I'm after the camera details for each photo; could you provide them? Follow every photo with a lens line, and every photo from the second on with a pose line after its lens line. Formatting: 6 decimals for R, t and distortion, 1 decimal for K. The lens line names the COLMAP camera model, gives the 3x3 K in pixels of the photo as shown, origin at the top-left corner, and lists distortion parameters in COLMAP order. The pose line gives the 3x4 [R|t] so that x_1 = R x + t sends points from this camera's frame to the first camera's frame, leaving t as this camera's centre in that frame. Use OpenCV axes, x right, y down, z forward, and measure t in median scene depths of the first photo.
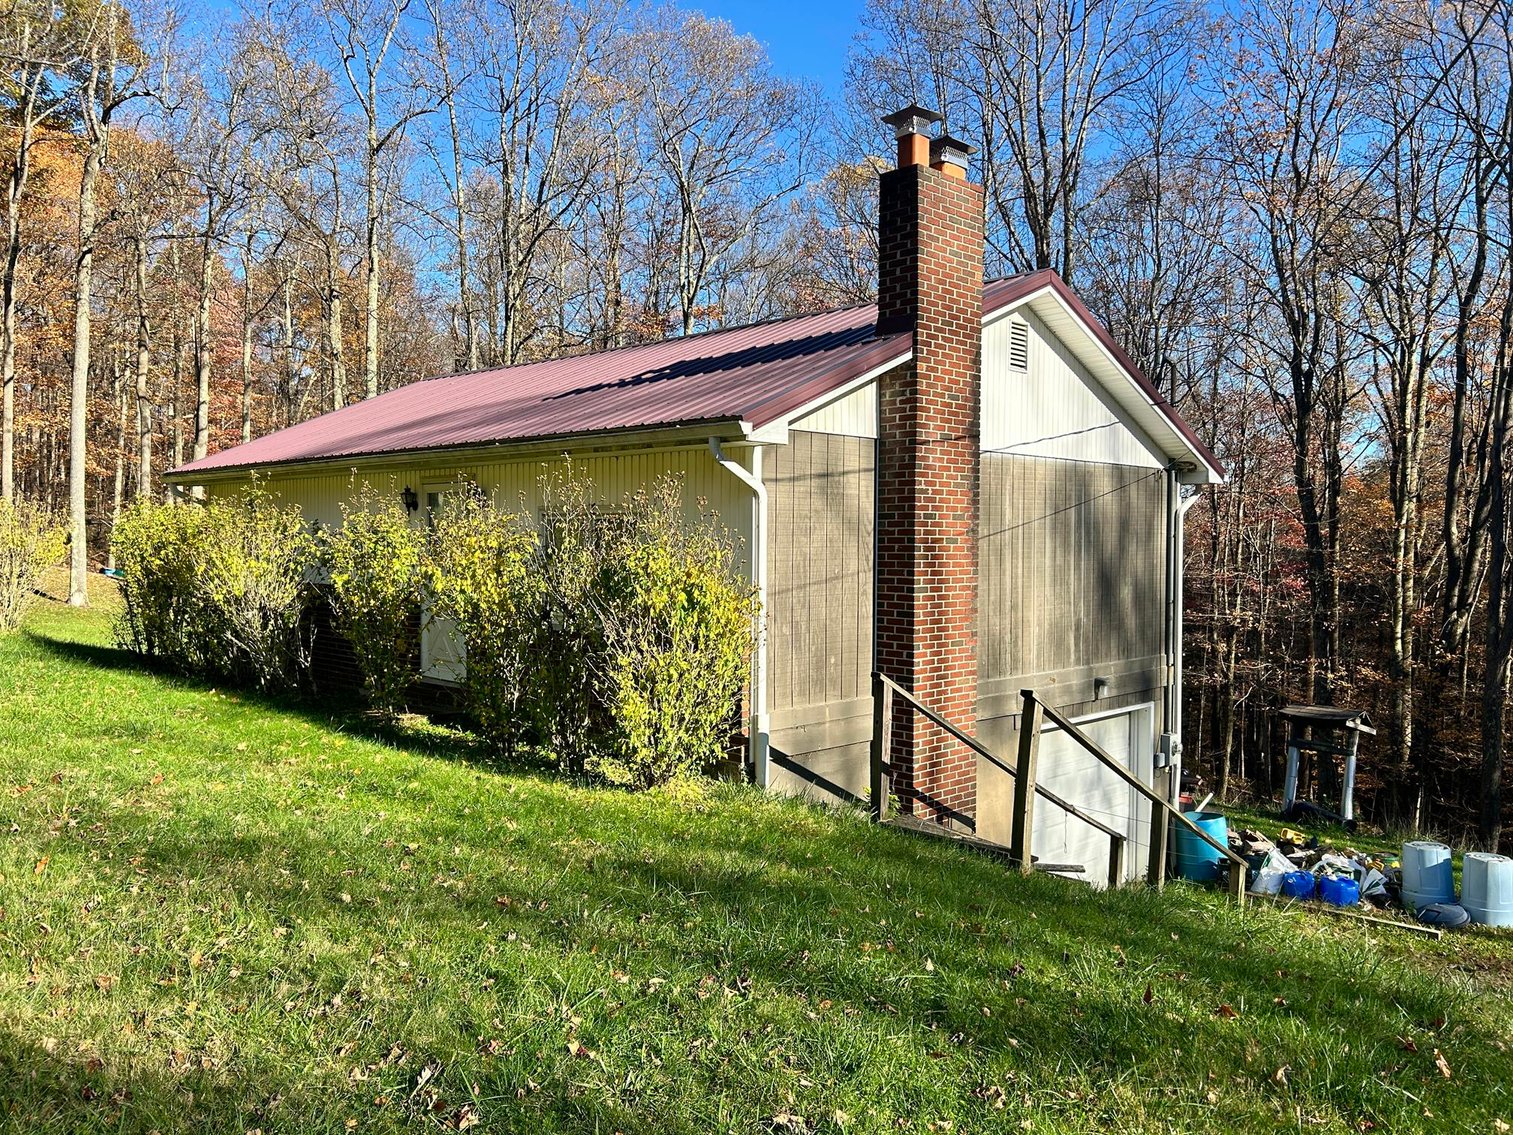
lens RADIAL K [[1126.0, 0, 756.8], [0, 1126.0, 575.7], [0, 0, 1]] dist [0.082619, -0.100057]
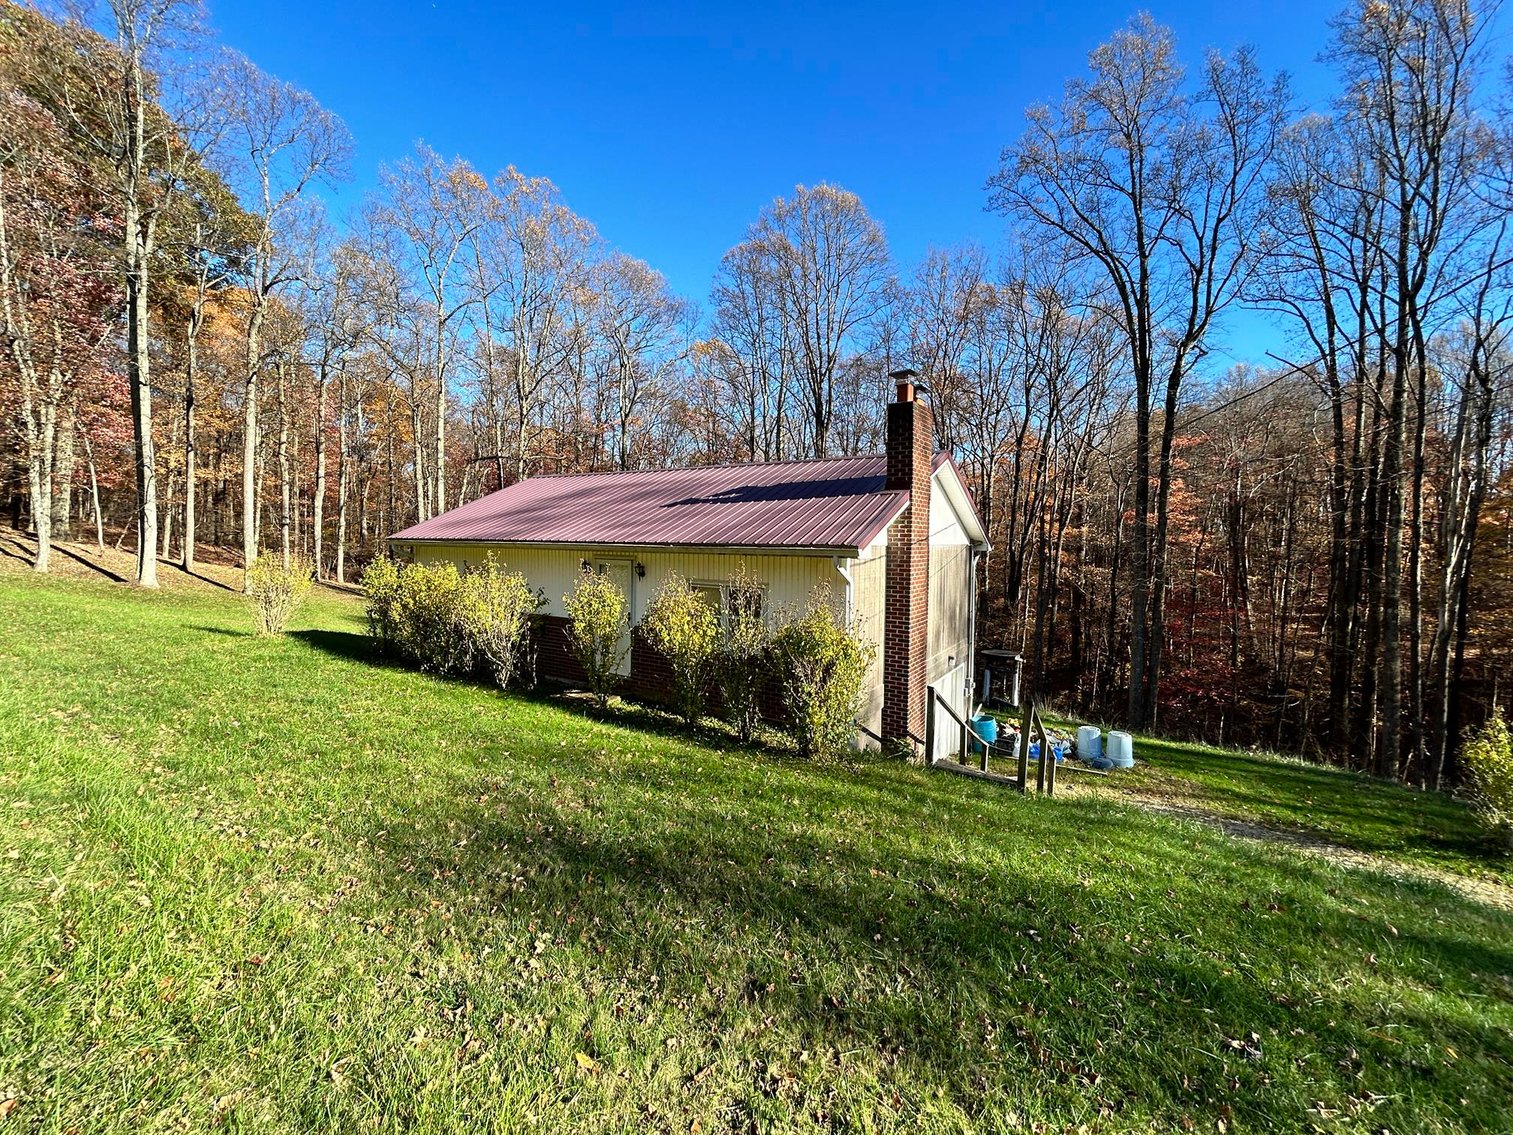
lens RADIAL K [[608.6, 0, 757.3], [0, 608.6, 569.3], [0, 0, 1]] dist [0.000594, -0.000066]
pose [[0.977728, -0.007210, 0.209751, -0.238285], [0.002624, 0.999752, 0.022132, -0.080735], [-0.209858, -0.021089, 0.977504, 0.053953]]
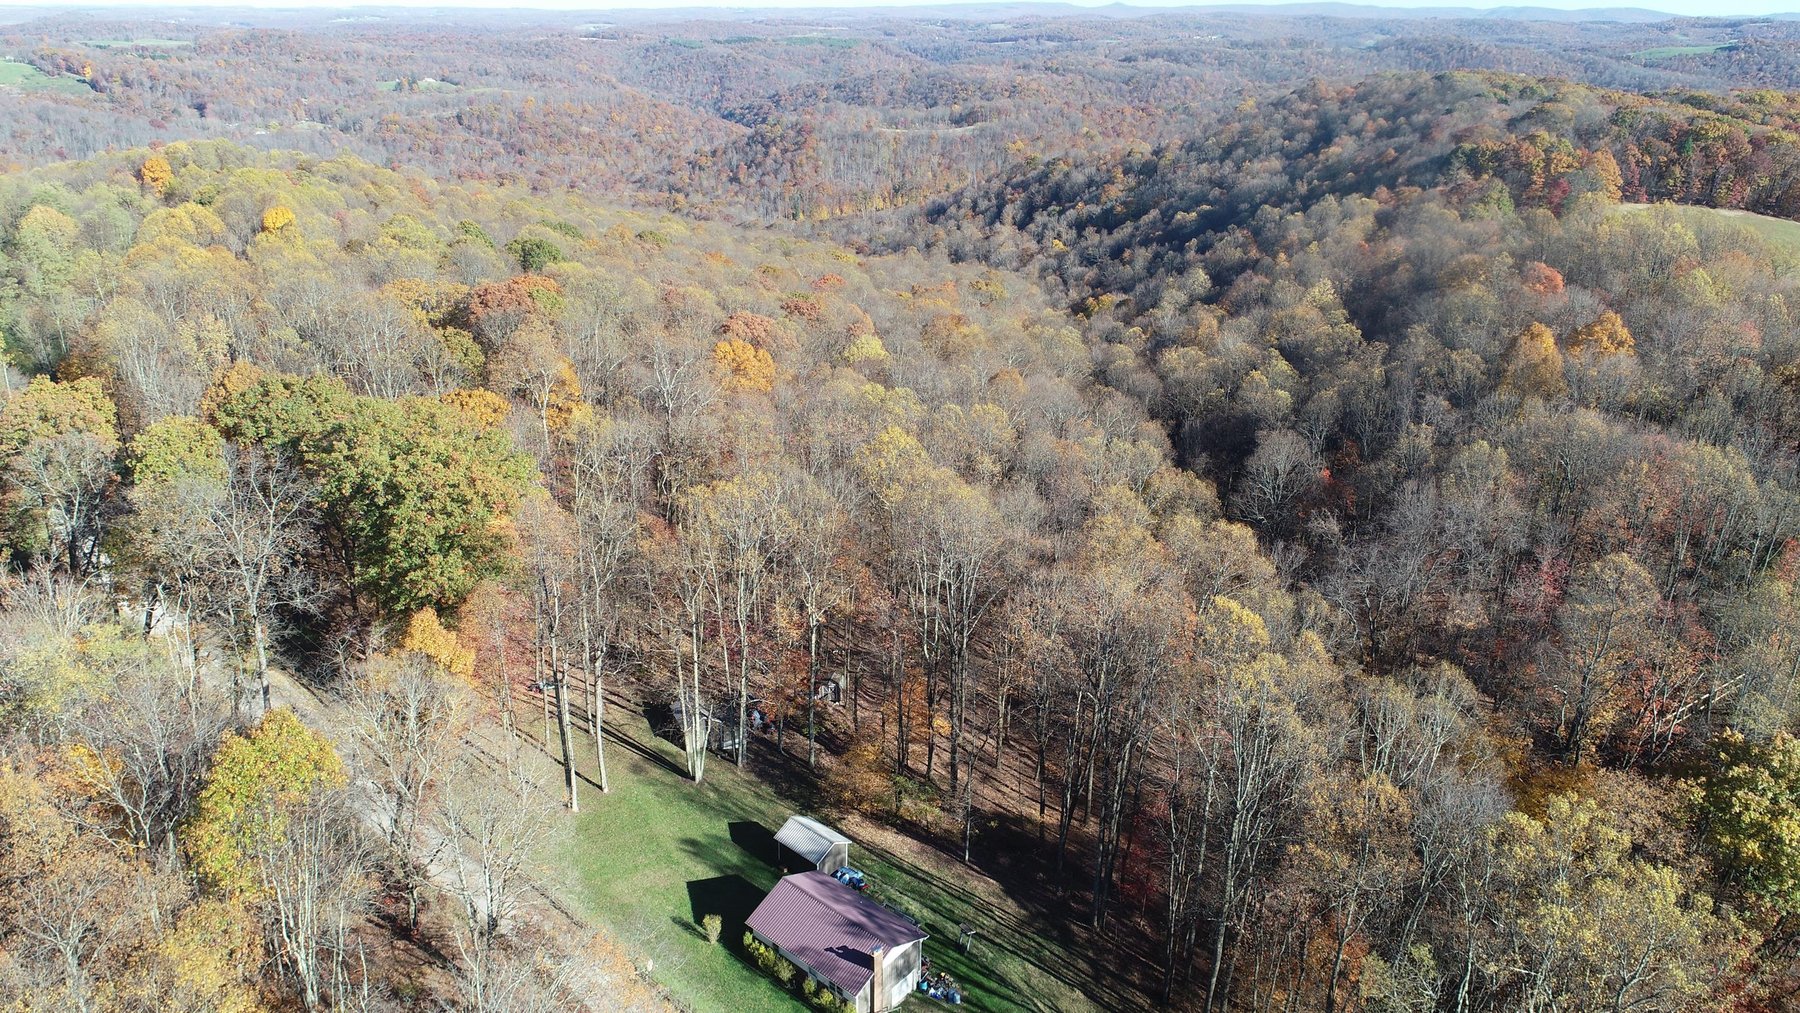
lens RADIAL K [[1198.4, 0, 900.4], [0, 1198.4, 509.4], [0, 0, 1]] dist [-0.007368, 0.002783]
pose [[0.997705, -0.015904, 0.065819, -0.159246], [-0.007539, 0.939894, 0.341382, -5.149726], [-0.067293, -0.341094, 0.937617, -4.953816]]
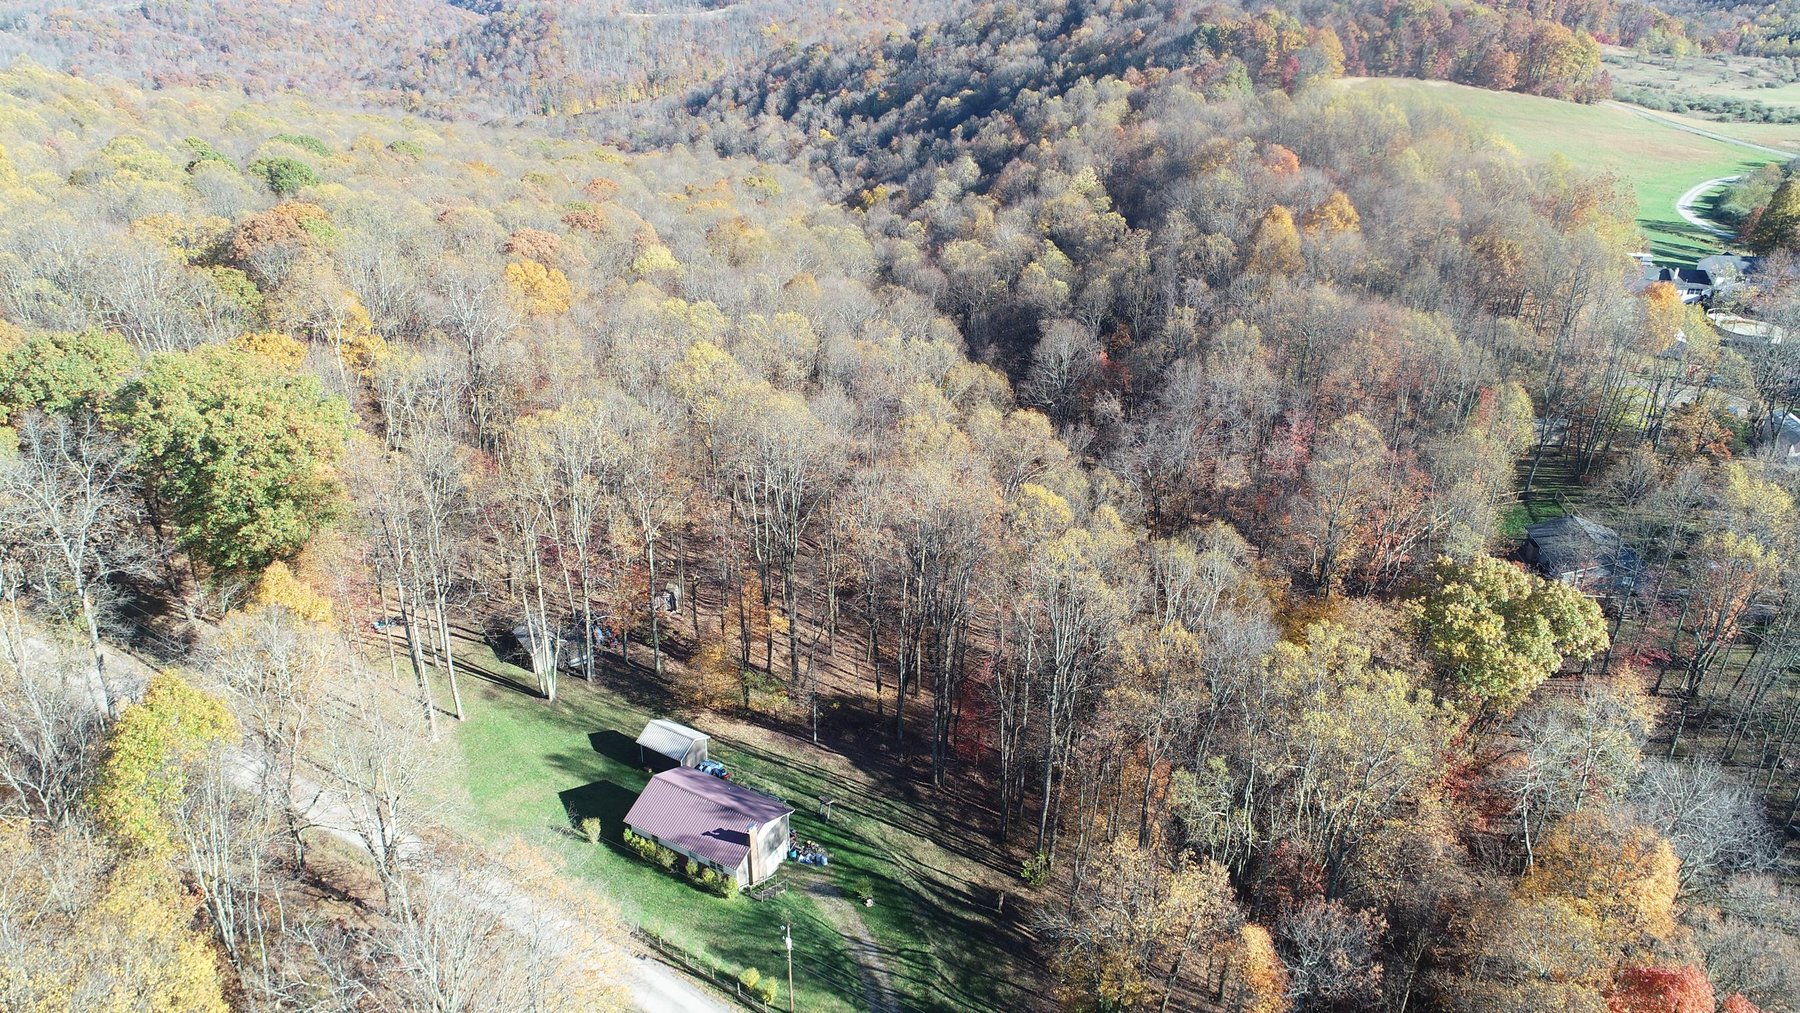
lens RADIAL K [[1198.4, 0, 900.4], [0, 1198.4, 509.4], [0, 0, 1]] dist [-0.007368, 0.002783]
pose [[0.965713, -0.112109, 0.234158, -0.533552], [0.002481, 0.905897, 0.423490, -5.480609], [-0.259600, -0.408389, 0.875115, -5.449752]]
